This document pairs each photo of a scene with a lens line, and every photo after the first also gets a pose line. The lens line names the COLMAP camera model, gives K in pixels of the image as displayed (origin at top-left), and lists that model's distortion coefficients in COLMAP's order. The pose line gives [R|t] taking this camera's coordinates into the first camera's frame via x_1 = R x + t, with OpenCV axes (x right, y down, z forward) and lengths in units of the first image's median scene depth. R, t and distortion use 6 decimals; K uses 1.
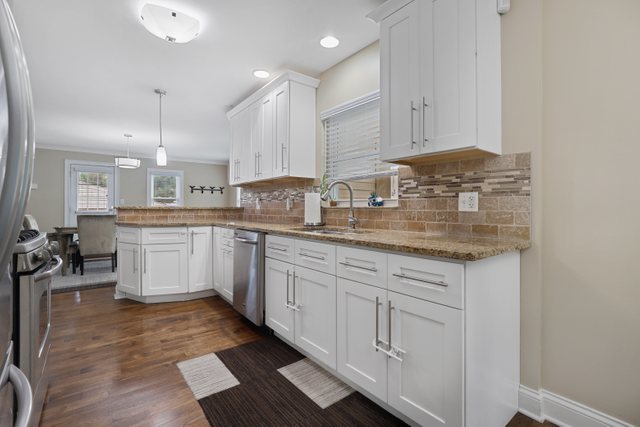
lens RADIAL K [[292.9, 0, 324.2], [0, 292.9, 205.8], [0, 0, 1]] dist [-0.014258, 0.000560]
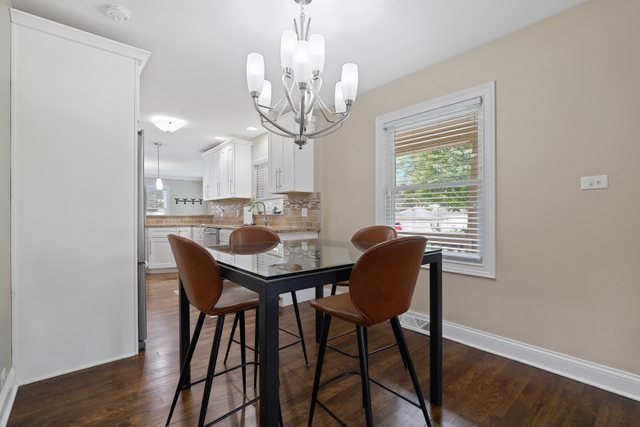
lens RADIAL K [[292.9, 0, 321.1], [0, 292.9, 214.4], [0, 0, 1]] dist [-0.014258, 0.000560]
pose [[0.999142, -0.004739, 0.041137, 0.362953], [0.004571, 0.999981, 0.004171, -0.003445], [-0.041156, -0.003979, 0.999145, -0.877070]]
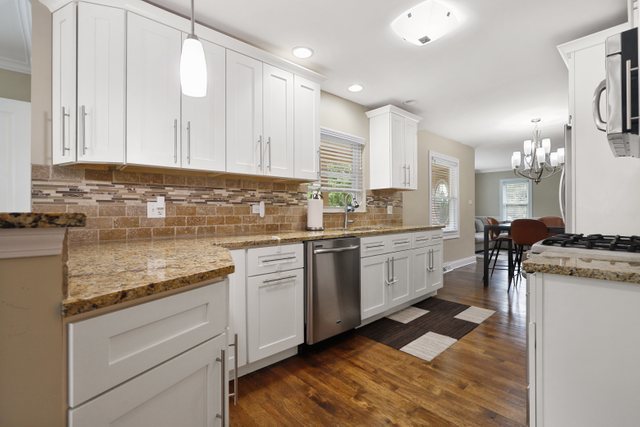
lens RADIAL K [[292.9, 0, 323.7], [0, 292.9, 214.0], [0, 0, 1]] dist [-0.014258, 0.000560]
pose [[-0.069922, -0.011796, 0.997483, -1.210306], [-0.003780, 0.999926, 0.011560, -0.002970], [-0.997545, -0.002962, -0.069961, 1.151398]]
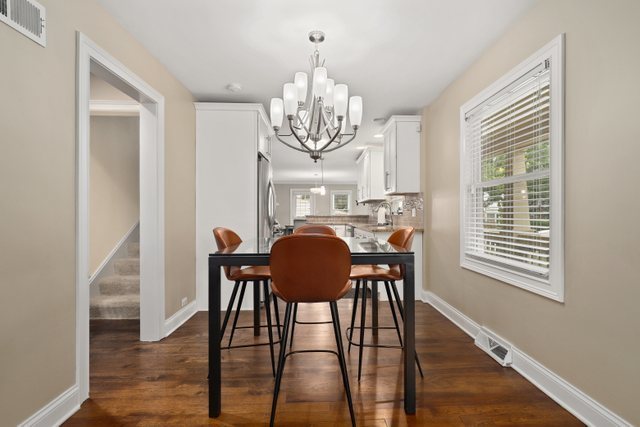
lens RADIAL K [[292.9, 0, 321.7], [0, 292.9, 215.3], [0, 0, 1]] dist [-0.014258, 0.000560]
pose [[0.801859, -0.003365, -0.597503, 0.874796], [0.007200, 0.999966, 0.004031, -0.003958], [0.597469, -0.007534, 0.801856, -0.856749]]
